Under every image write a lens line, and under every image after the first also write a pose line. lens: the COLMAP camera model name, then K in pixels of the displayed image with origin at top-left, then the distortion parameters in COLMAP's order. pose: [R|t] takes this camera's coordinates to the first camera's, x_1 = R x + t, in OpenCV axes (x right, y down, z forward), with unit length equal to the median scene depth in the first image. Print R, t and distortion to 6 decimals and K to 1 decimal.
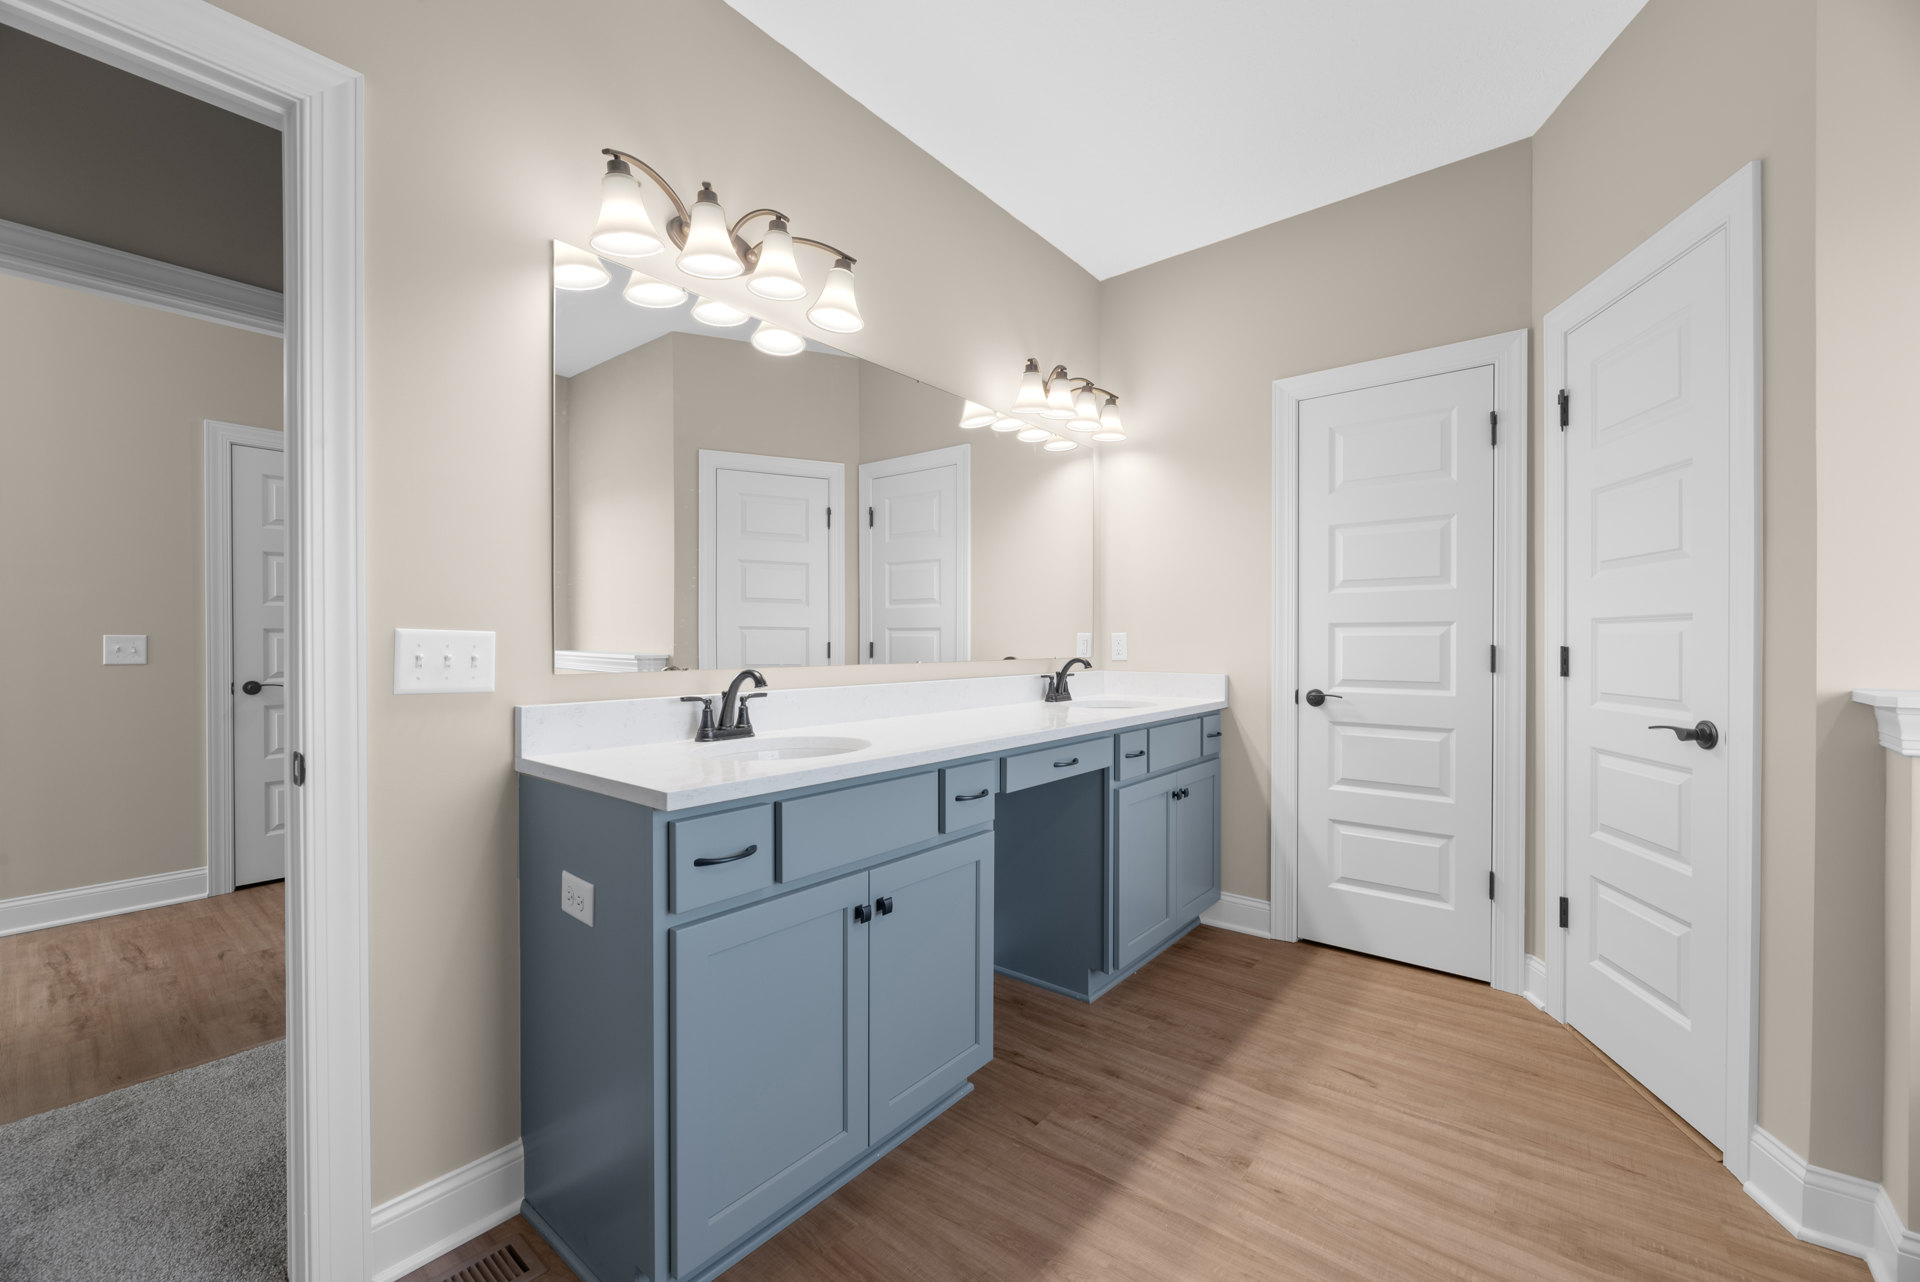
lens RADIAL K [[776.2, 0, 960.5], [0, 776.2, 636.4], [0, 0, 1]] dist [0.000466, -0.000033]
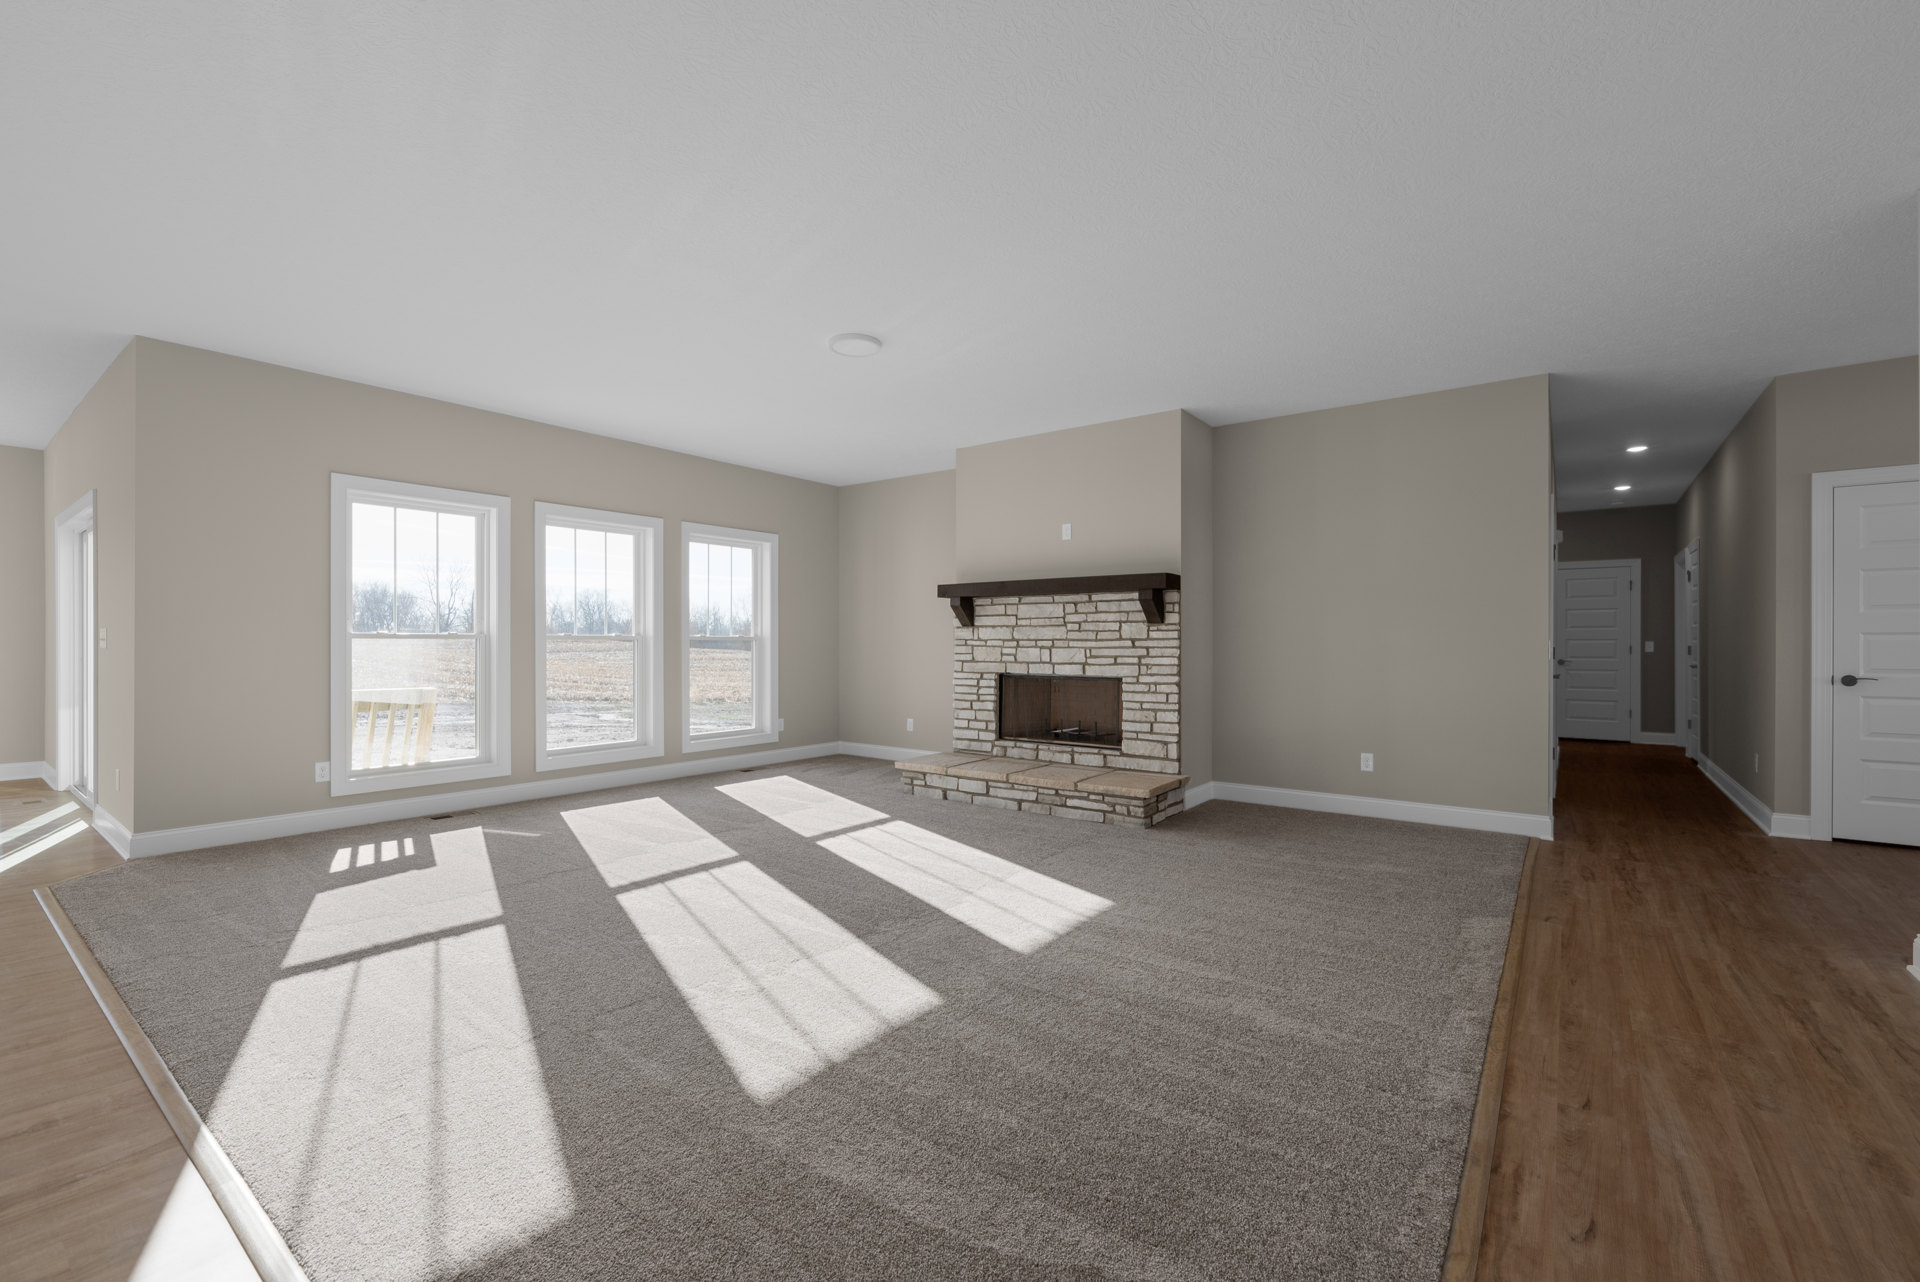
lens RADIAL K [[825.1, 0, 959.0], [0, 825.1, 645.8], [0, 0, 1]] dist [-0.002099, -0.000142]
pose [[0.582393, -0.005944, -0.812885, 0.749033], [-0.002208, 0.999958, -0.008894, 0.029965], [0.812904, 0.006974, 0.582356, -1.329590]]
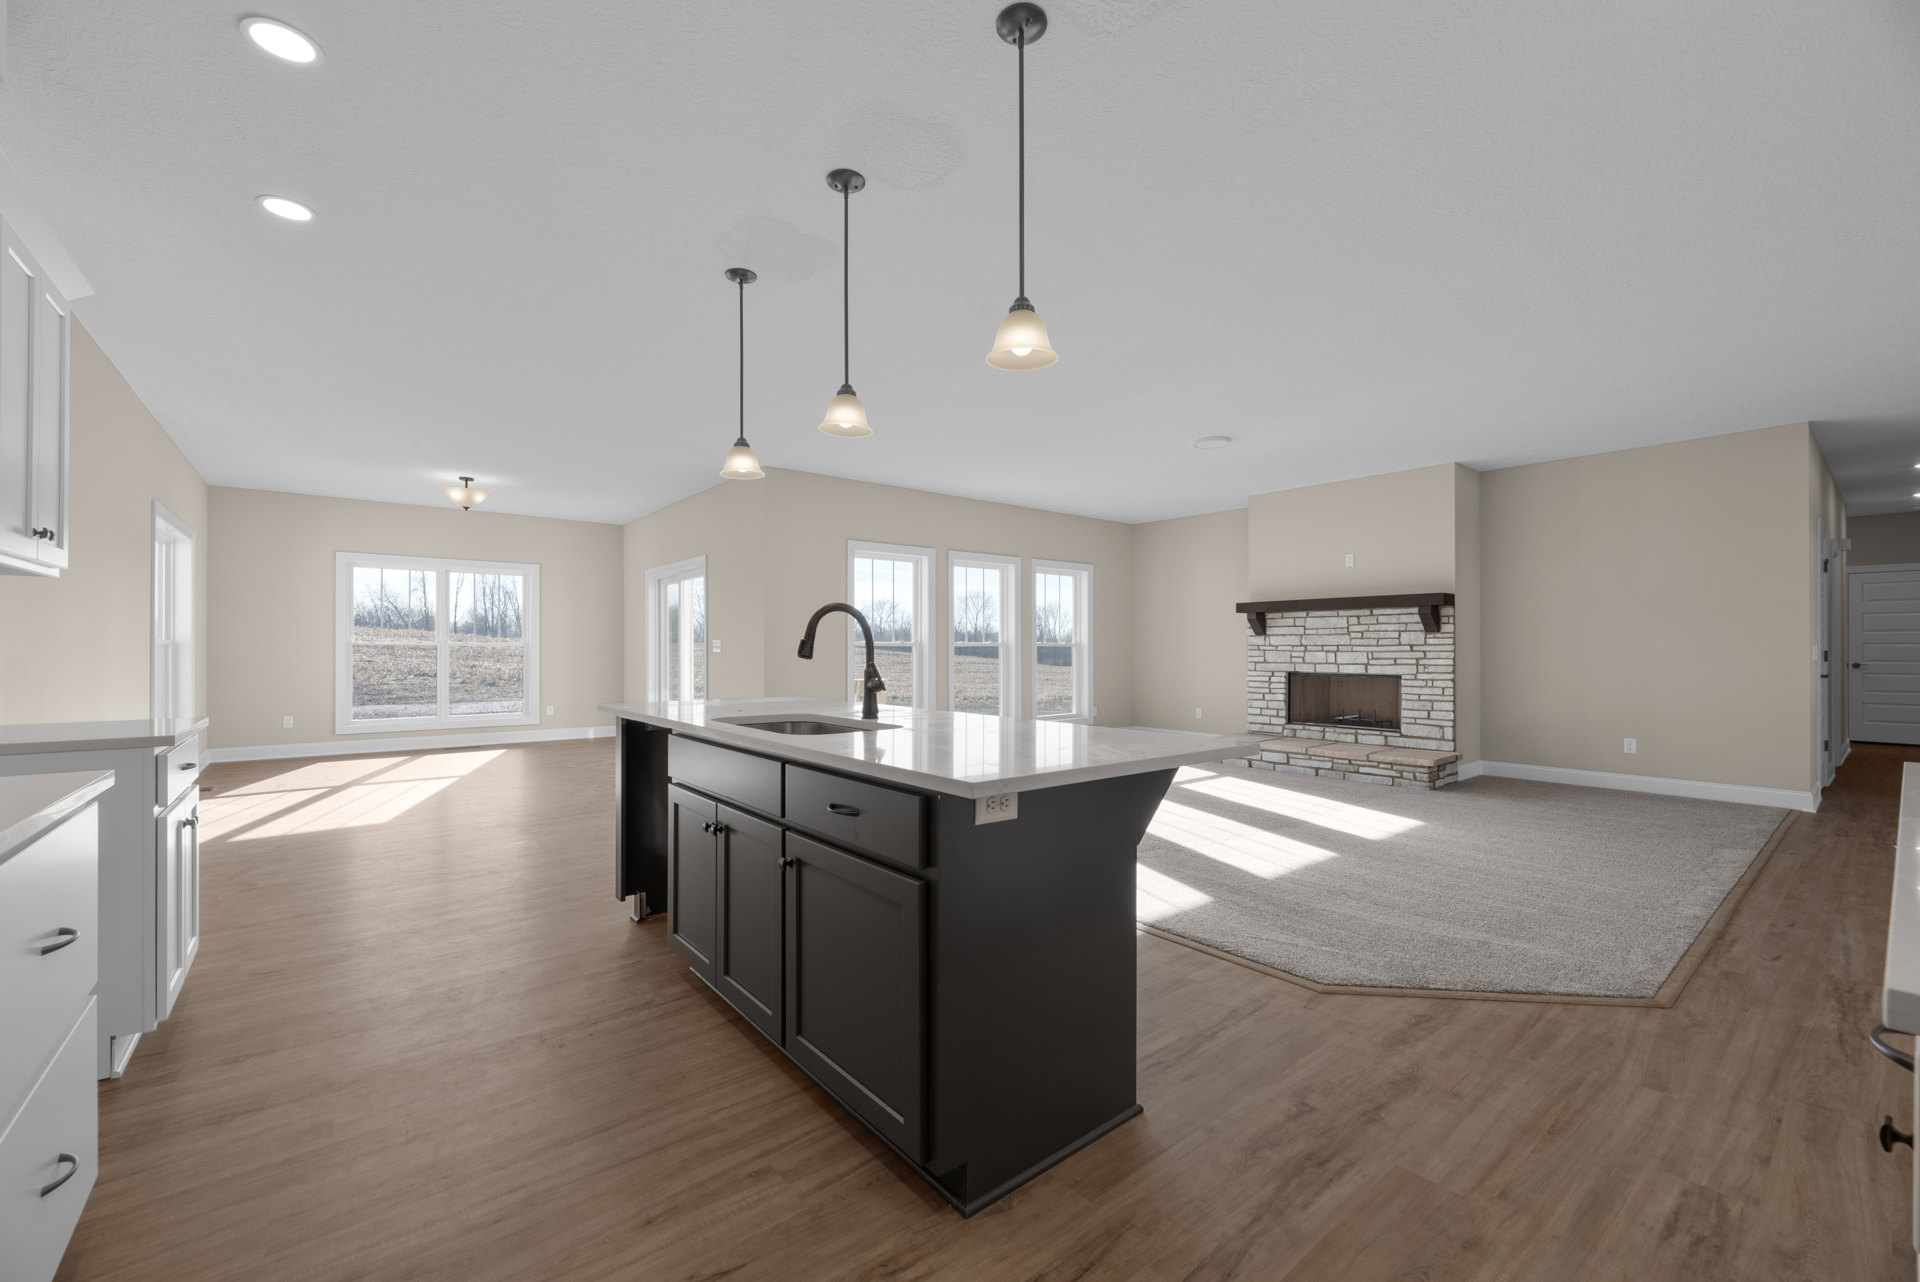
lens RADIAL K [[776.2, 0, 961.3], [0, 776.2, 650.3], [0, 0, 1]] dist [0.000466, -0.000033]
pose [[0.365622, -0.006718, -0.930739, 1.285762], [-0.003166, 0.999959, -0.008461, 0.040761], [0.930758, 0.006040, 0.365586, -2.375323]]
